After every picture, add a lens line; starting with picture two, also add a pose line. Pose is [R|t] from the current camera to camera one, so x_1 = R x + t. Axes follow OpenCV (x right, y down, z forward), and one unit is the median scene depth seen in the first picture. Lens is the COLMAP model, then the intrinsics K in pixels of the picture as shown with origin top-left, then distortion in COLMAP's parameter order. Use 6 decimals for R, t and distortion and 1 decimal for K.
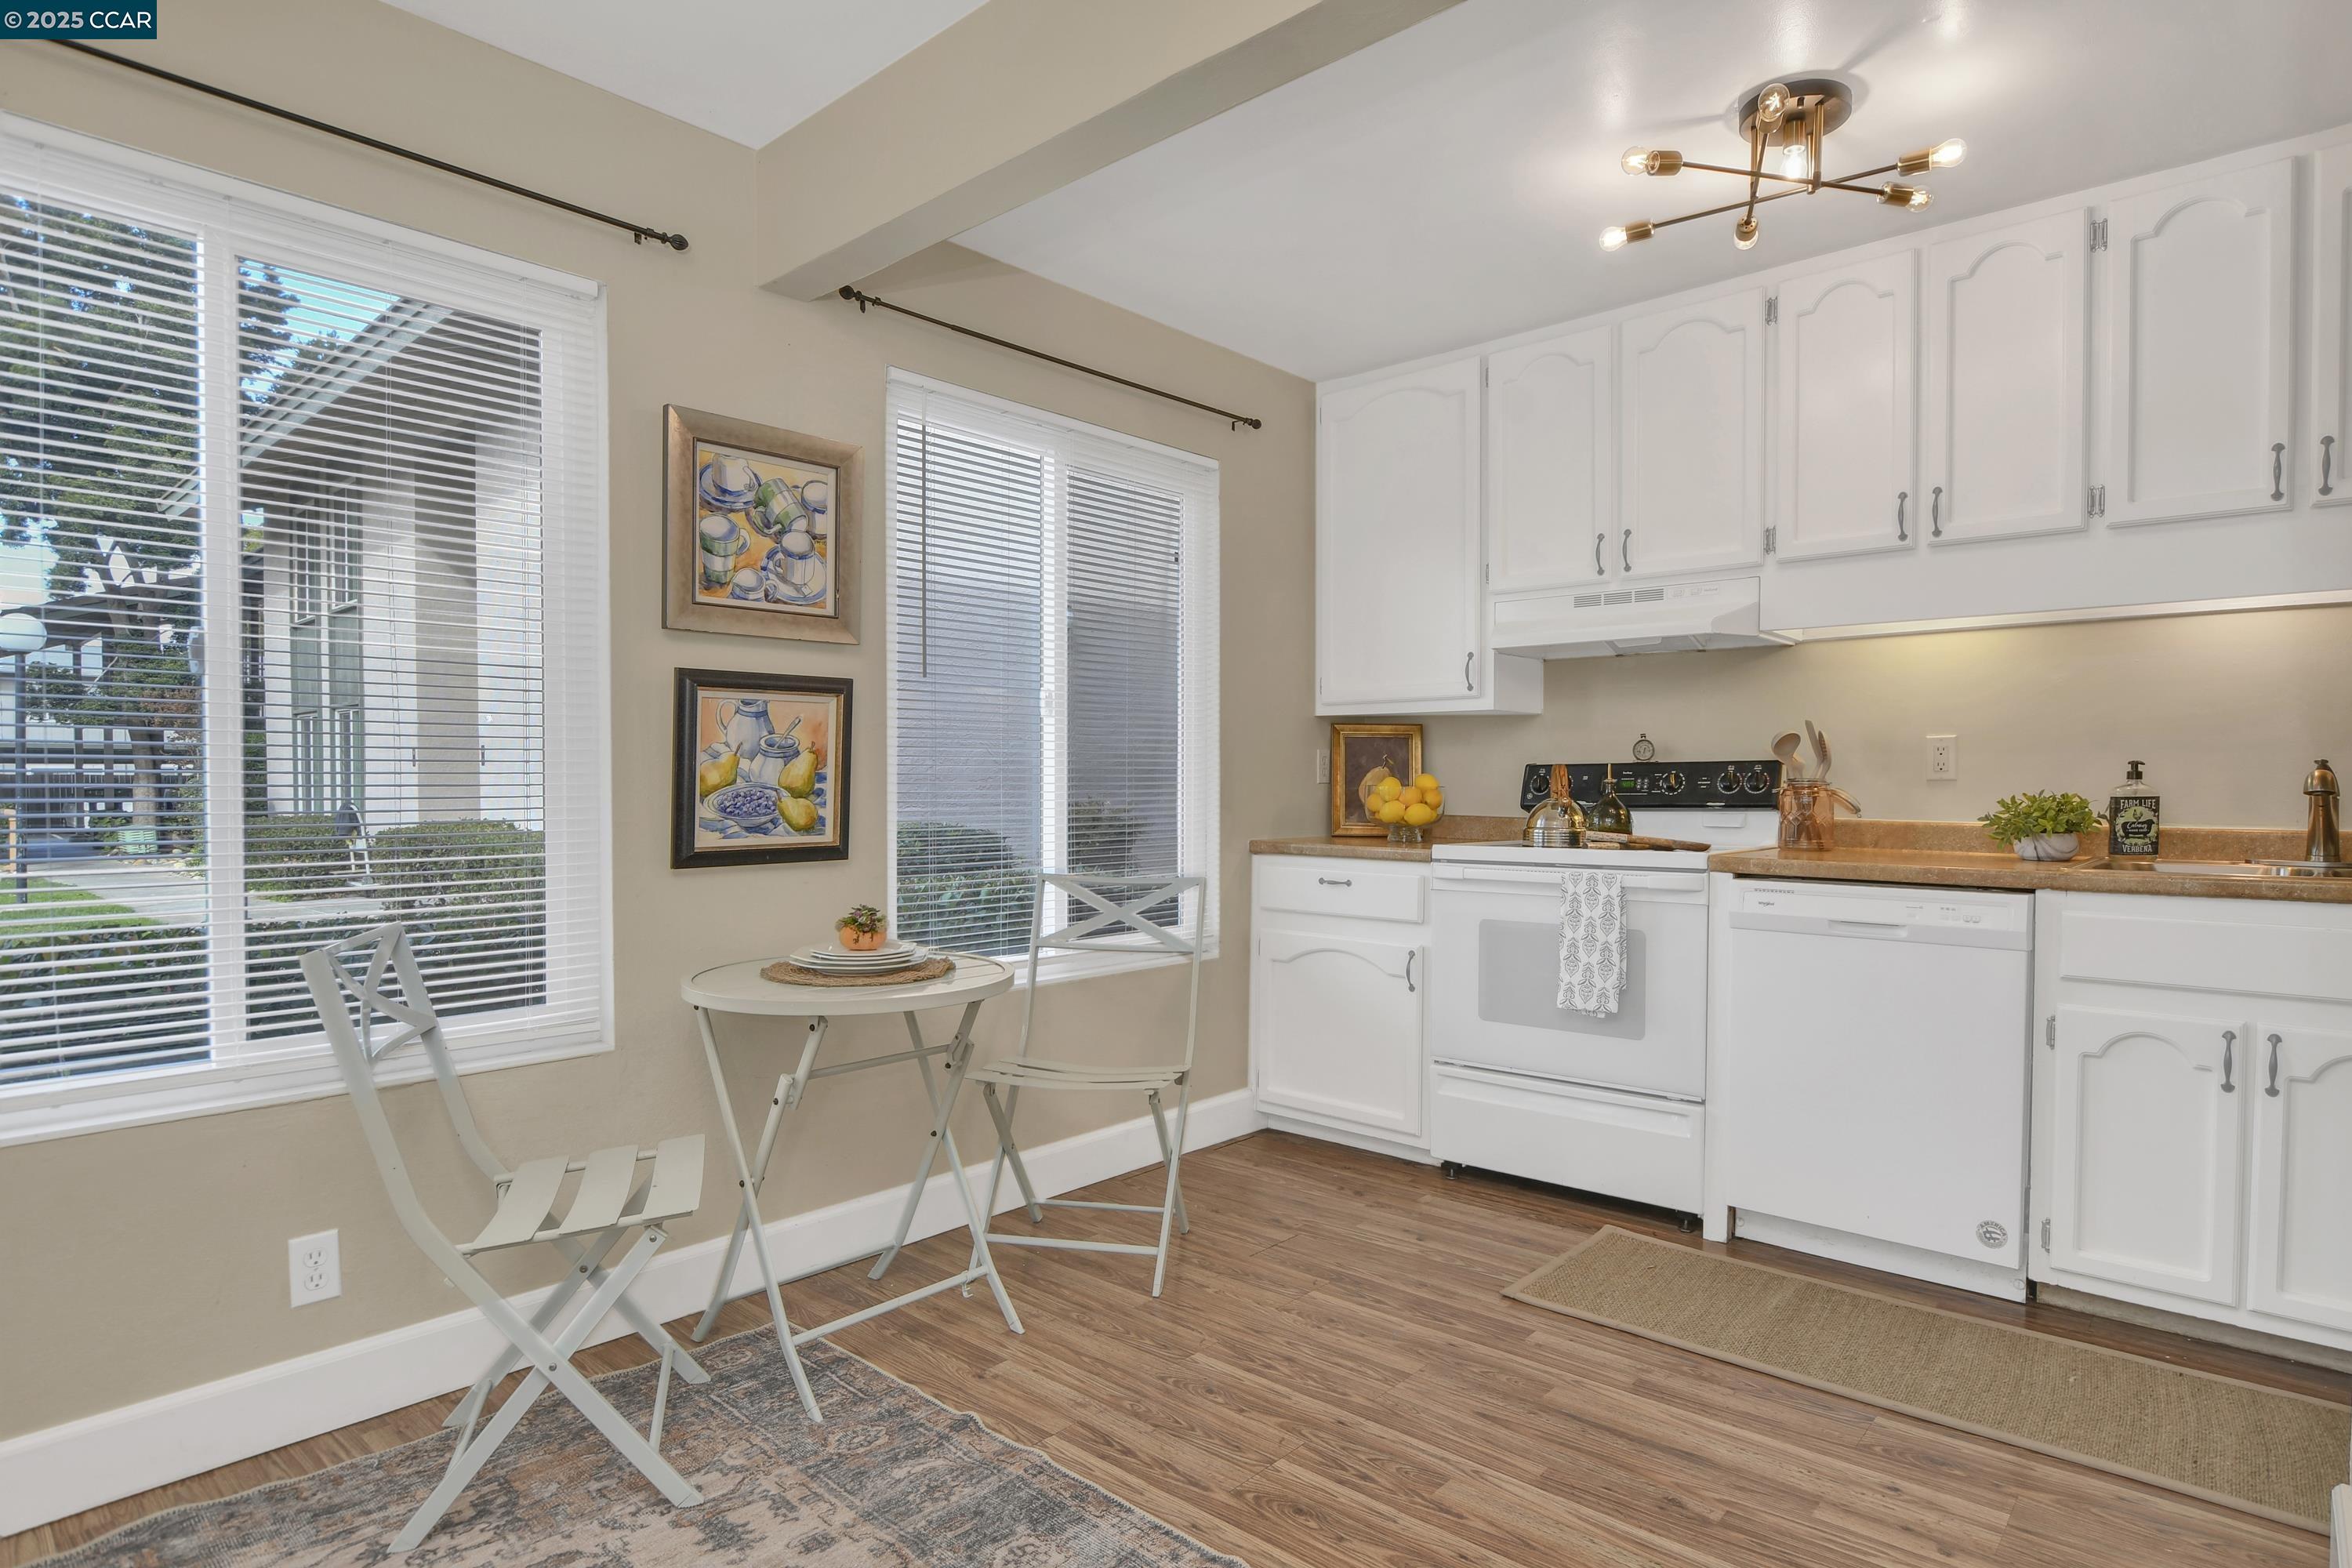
lens RADIAL K [[1259.7, 0, 1209.1], [0, 1259.7, 808.8], [0, 0, 1]] dist [-0.023476, 0.005009]
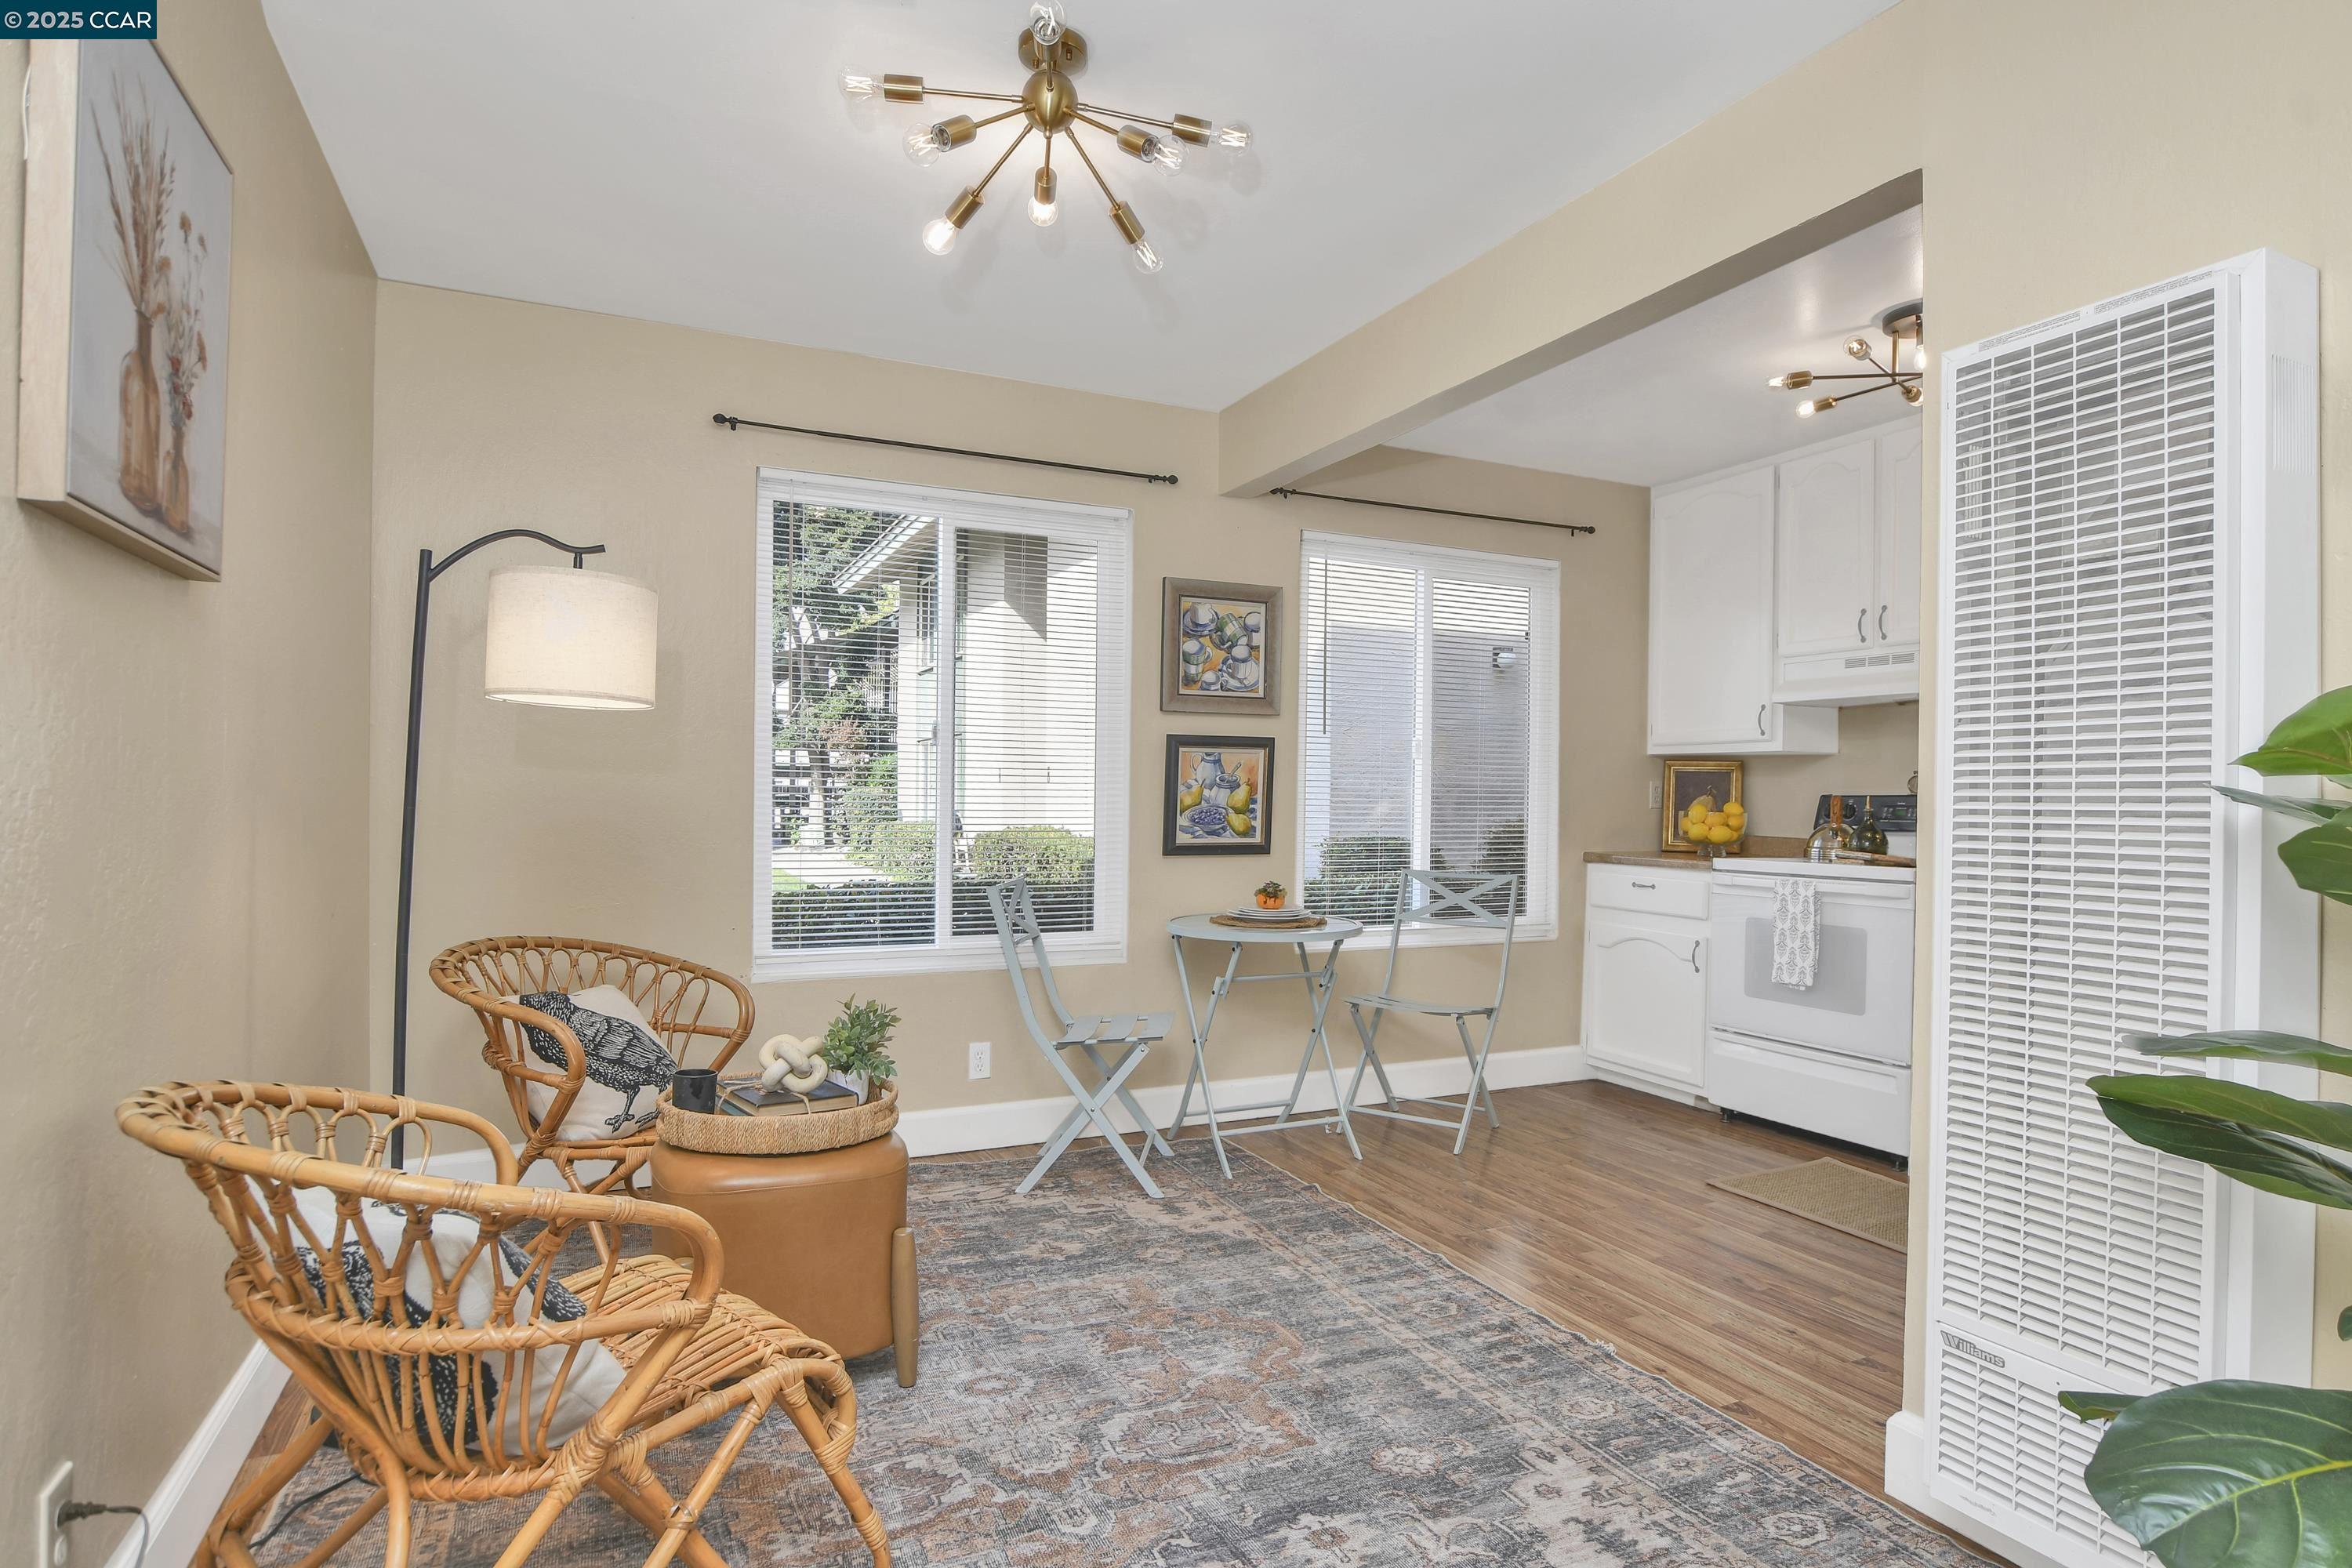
lens RADIAL K [[1259.7, 0, 1204.3], [0, 1259.7, 807.9], [0, 0, 1]] dist [-0.023476, 0.005009]
pose [[0.921597, 0.014038, -0.387894, 0.218712], [-0.019441, 0.999761, -0.010008, 0.000551], [0.387661, 0.016764, 0.921650, -0.421447]]
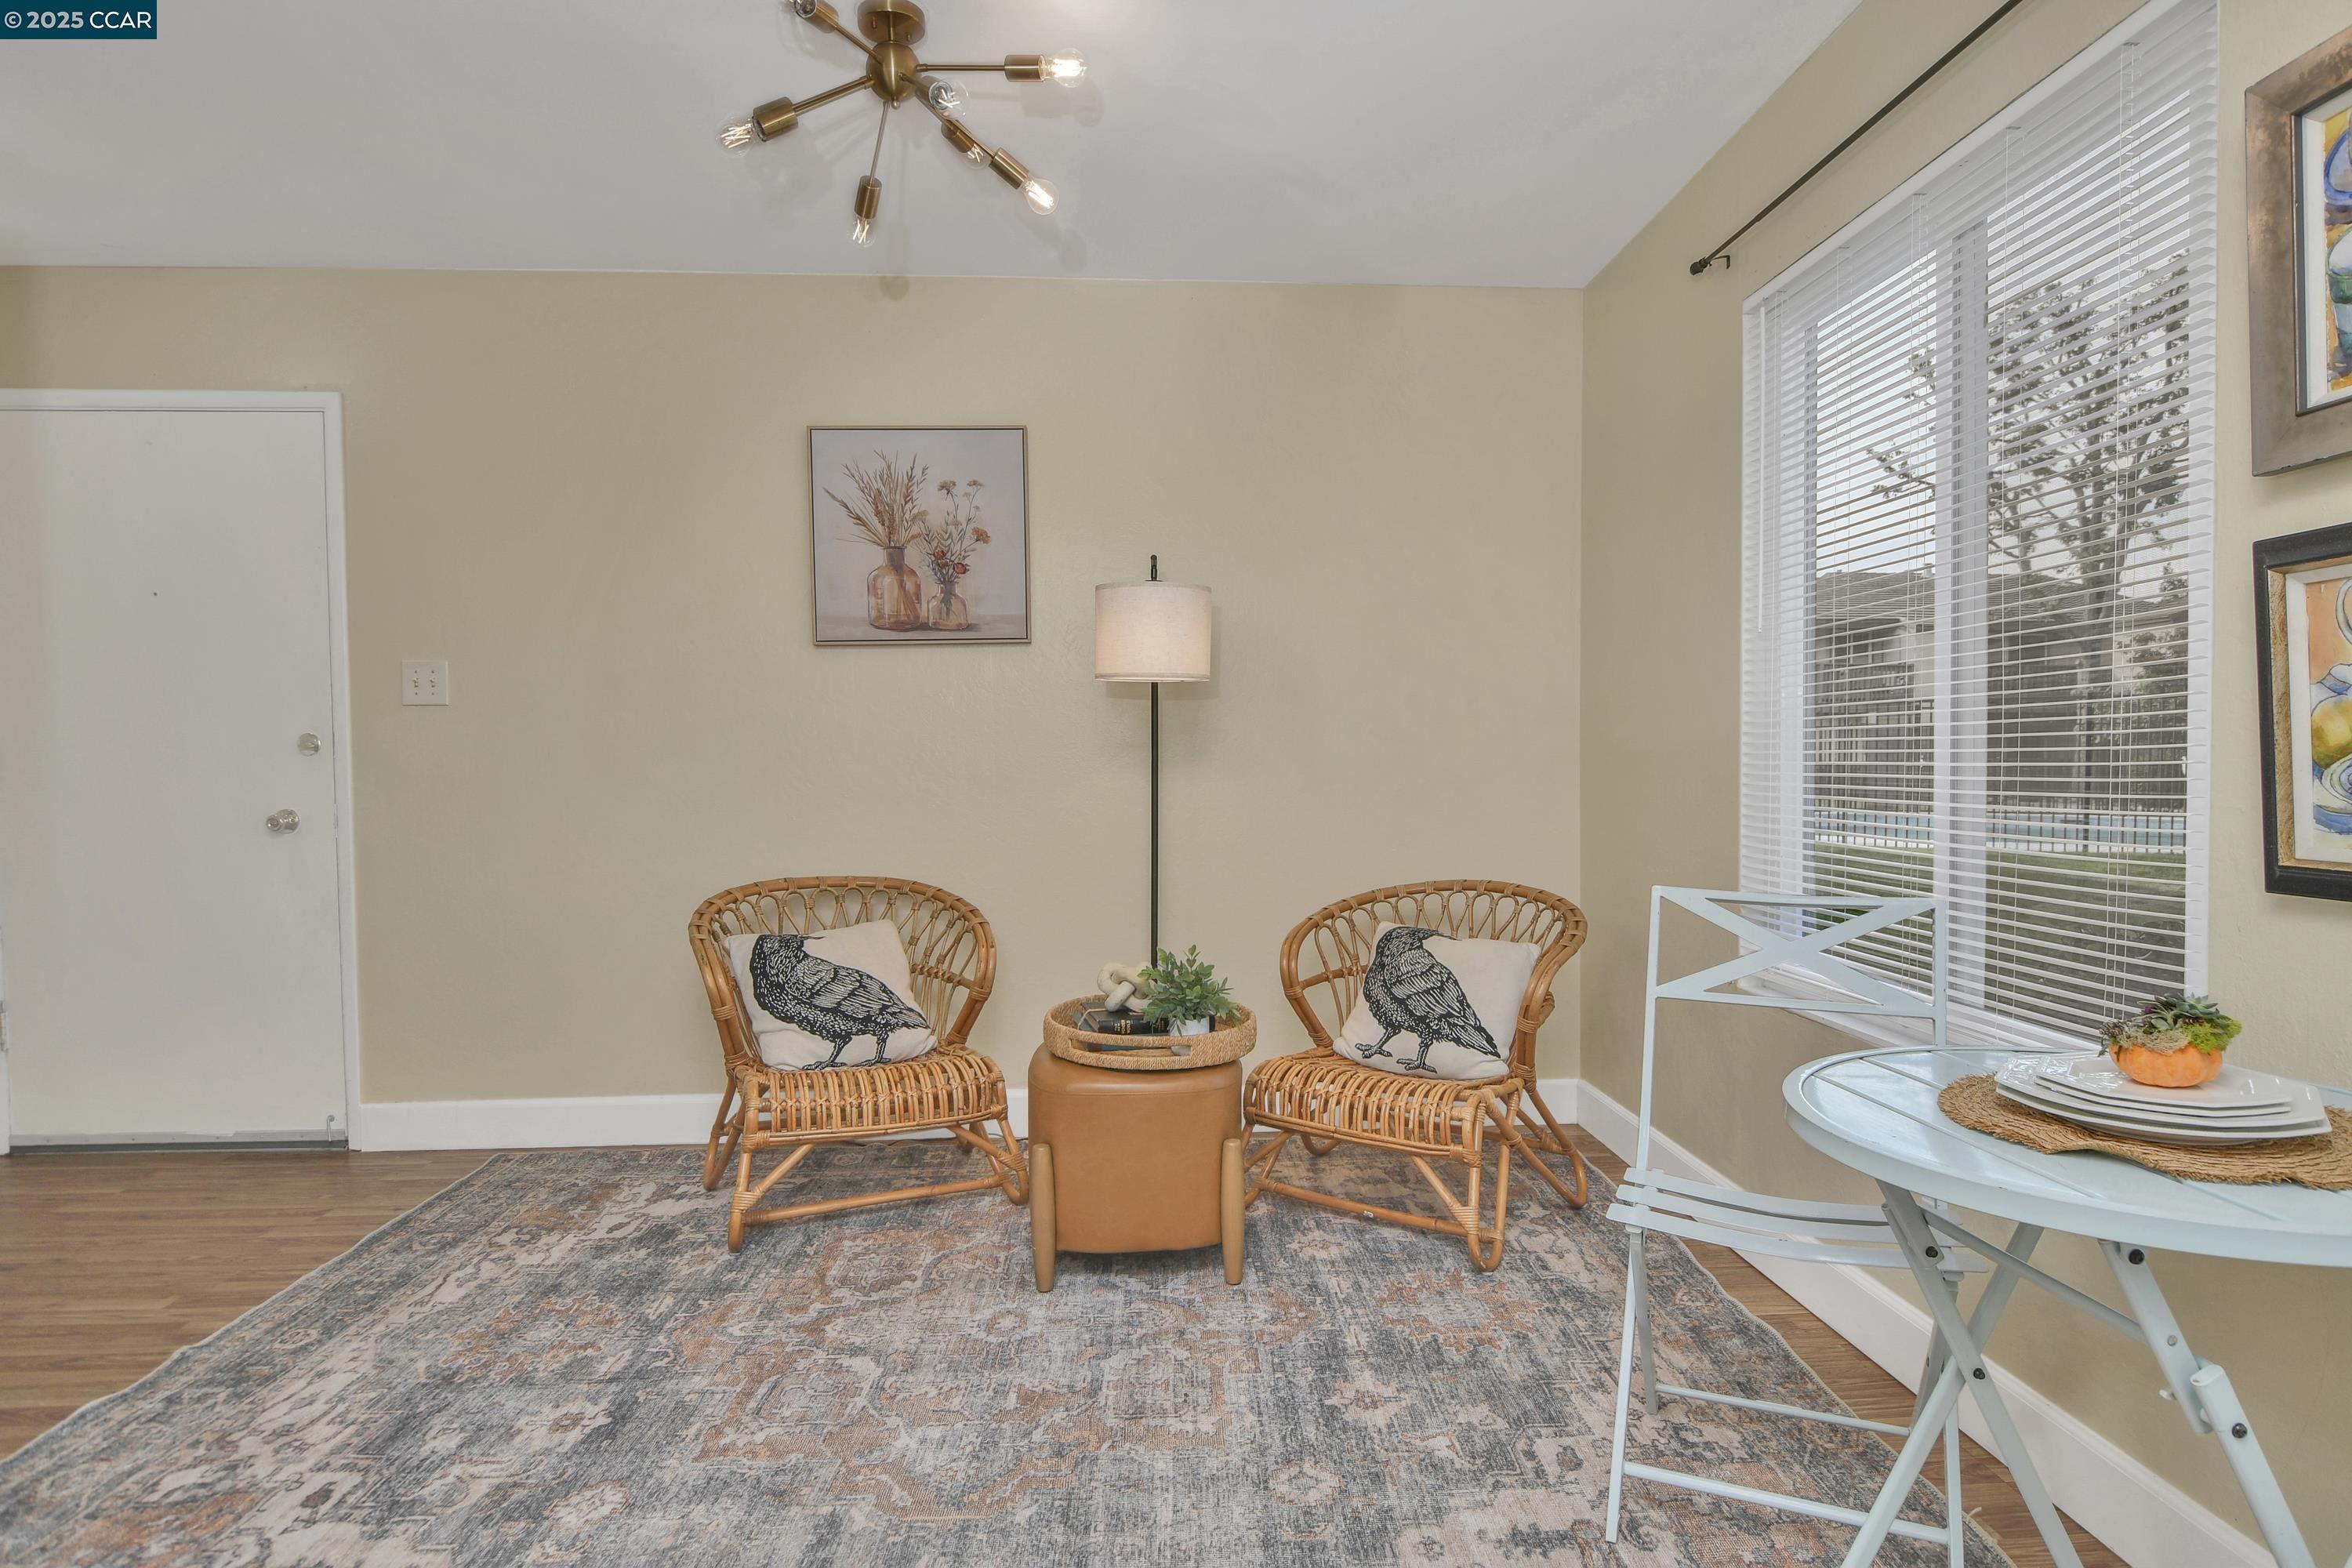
lens RADIAL K [[1259.7, 0, 1191.7], [0, 1259.7, 782.2], [0, 0, 1]] dist [-0.023476, 0.005009]
pose [[-0.708188, 0.017167, -0.705816, 0.266510], [-0.009414, 0.999386, 0.033753, -0.013065], [0.705962, 0.030548, -0.707591, 0.861311]]
